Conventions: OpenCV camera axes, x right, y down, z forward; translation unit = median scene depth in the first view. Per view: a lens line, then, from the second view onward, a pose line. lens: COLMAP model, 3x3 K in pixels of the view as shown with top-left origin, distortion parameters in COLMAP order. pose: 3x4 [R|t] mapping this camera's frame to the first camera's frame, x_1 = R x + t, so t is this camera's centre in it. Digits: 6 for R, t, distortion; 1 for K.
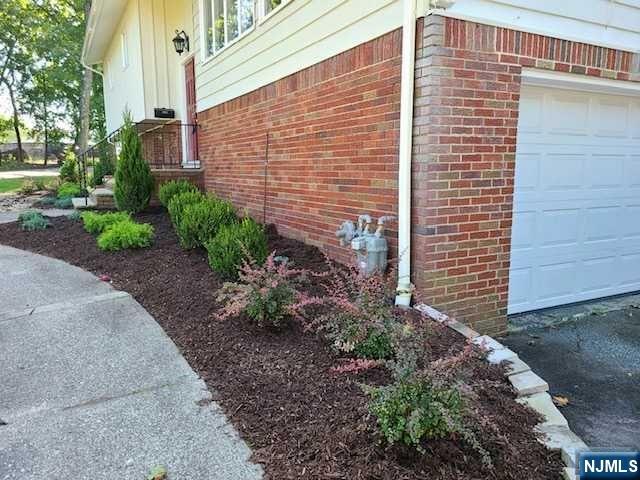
lens RADIAL K [[484.9, 0, 320.0], [0, 484.9, 240.0], [0, 0, 1]] dist [0.002615, 0.001217]
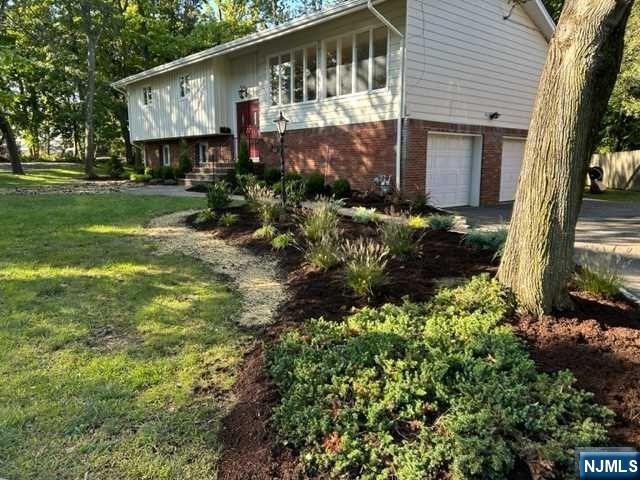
lens RADIAL K [[484.9, 0, 320.0], [0, 484.9, 240.0], [0, 0, 1]] dist [0.002615, 0.001217]
pose [[0.971850, -0.035809, 0.232862, -1.115336], [0.035010, 0.999358, 0.007565, 0.352726], [-0.232984, 0.000800, 0.972480, -2.089036]]
